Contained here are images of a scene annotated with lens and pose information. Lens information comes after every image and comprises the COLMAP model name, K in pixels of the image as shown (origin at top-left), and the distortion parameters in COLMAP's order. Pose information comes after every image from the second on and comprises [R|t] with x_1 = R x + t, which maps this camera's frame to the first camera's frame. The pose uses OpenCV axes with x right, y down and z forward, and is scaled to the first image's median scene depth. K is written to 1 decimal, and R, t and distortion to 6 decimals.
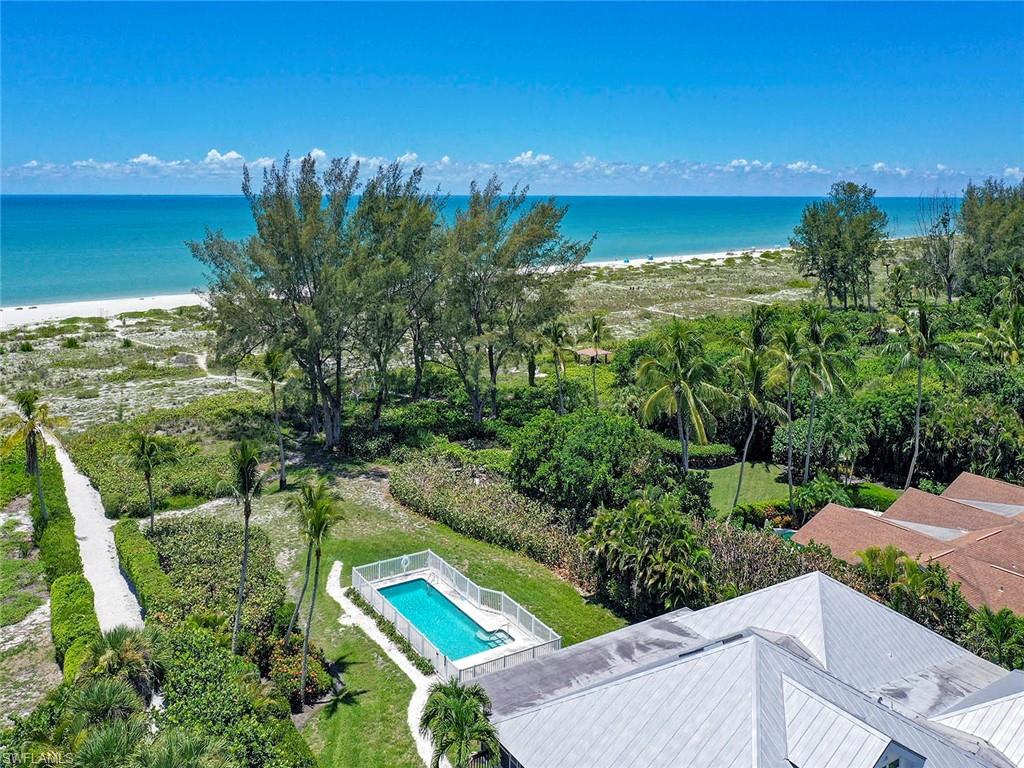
lens RADIAL K [[852.2, 0, 512.0], [0, 852.2, 384.0], [0, 0, 1]] dist [0.033874, 0.000250]
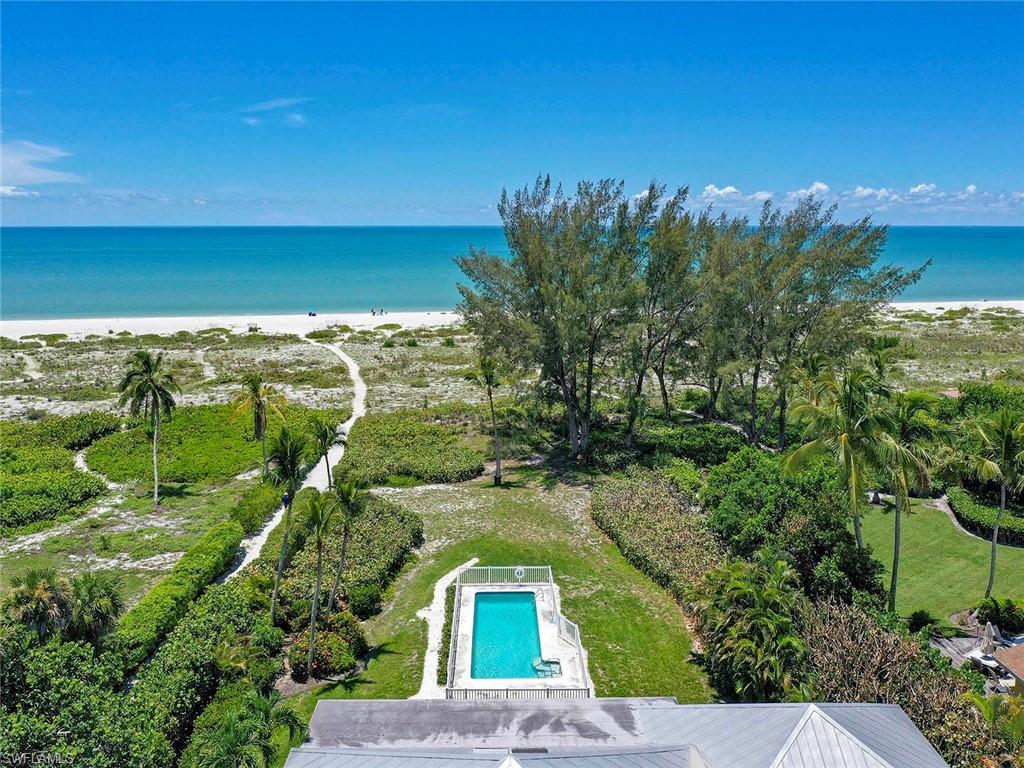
lens RADIAL K [[763.6, 0, 511.2], [0, 763.6, 415.4], [0, 0, 1]] dist [0.002617, 0.002925]
pose [[0.855162, 0.116827, -0.505024, 0.262356], [-0.103739, 0.993133, 0.054079, -0.025046], [0.507874, 0.006144, 0.861409, 0.167706]]
